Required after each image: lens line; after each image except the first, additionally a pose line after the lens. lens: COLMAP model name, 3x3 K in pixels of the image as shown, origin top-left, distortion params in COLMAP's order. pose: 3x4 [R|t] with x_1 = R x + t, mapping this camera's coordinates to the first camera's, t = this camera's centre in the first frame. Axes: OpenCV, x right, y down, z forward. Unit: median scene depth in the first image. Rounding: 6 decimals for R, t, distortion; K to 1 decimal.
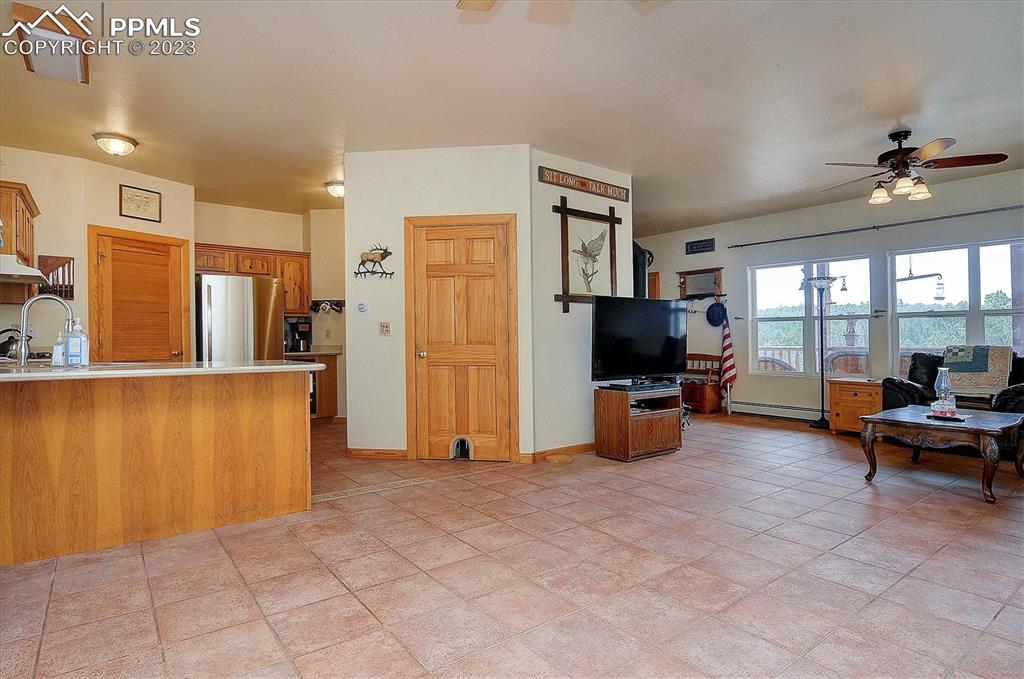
lens RADIAL K [[542.5, 0, 497.7], [0, 542.5, 322.9], [0, 0, 1]] dist [-0.026023, 0.003400]
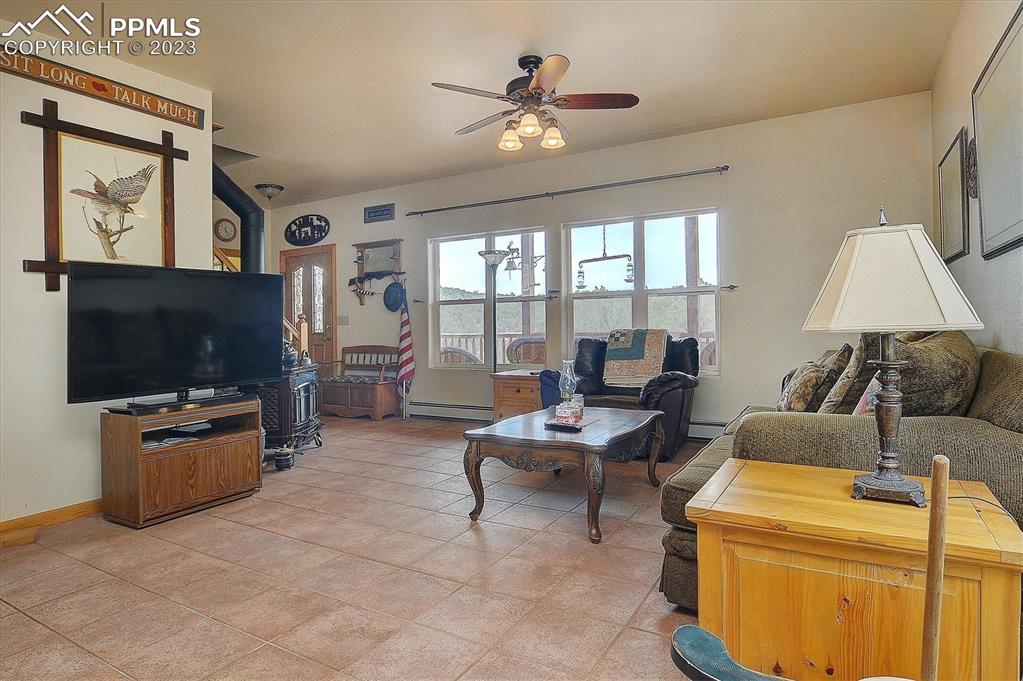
lens RADIAL K [[577.5, 0, 500.3], [0, 577.5, 320.7], [0, 0, 1]] dist [-0.028175, 0.000974]
pose [[0.921497, -0.016643, 0.388030, 0.311134], [0.009125, 0.999733, 0.021210, 0.005461], [-0.388279, -0.016004, 0.921403, 0.195304]]
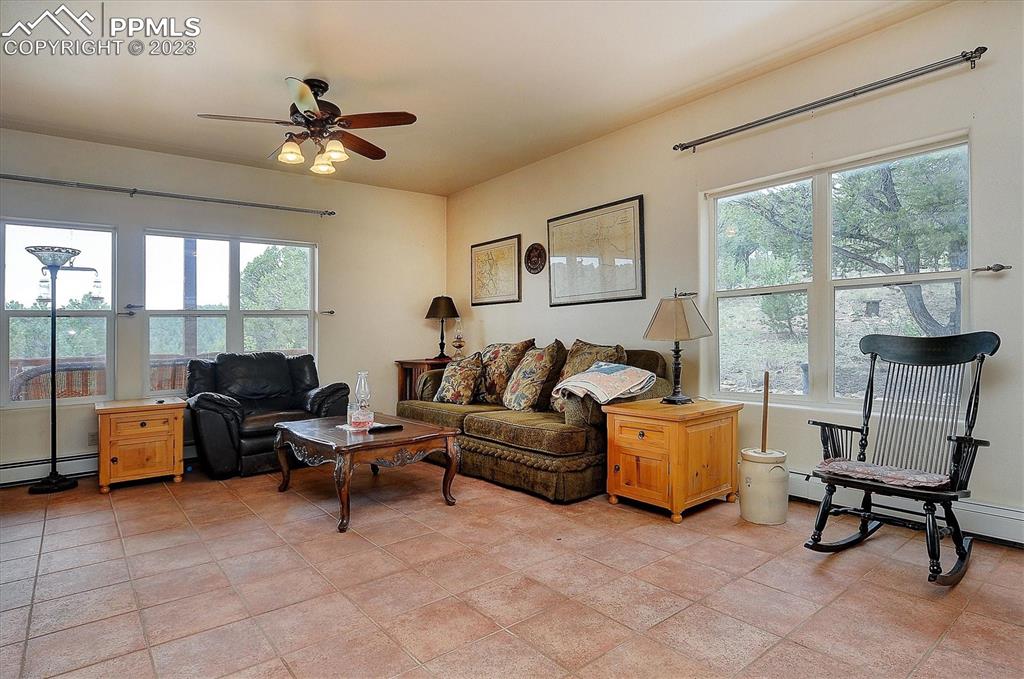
lens RADIAL K [[542.5, 0, 510.3], [0, 542.5, 328.4], [0, 0, 1]] dist [-0.026023, 0.003400]
pose [[-0.031719, 0.012824, 0.999415, -0.045378], [-0.004189, 0.999907, -0.012964, 0.017058], [-0.999488, -0.004598, -0.031663, 0.580373]]
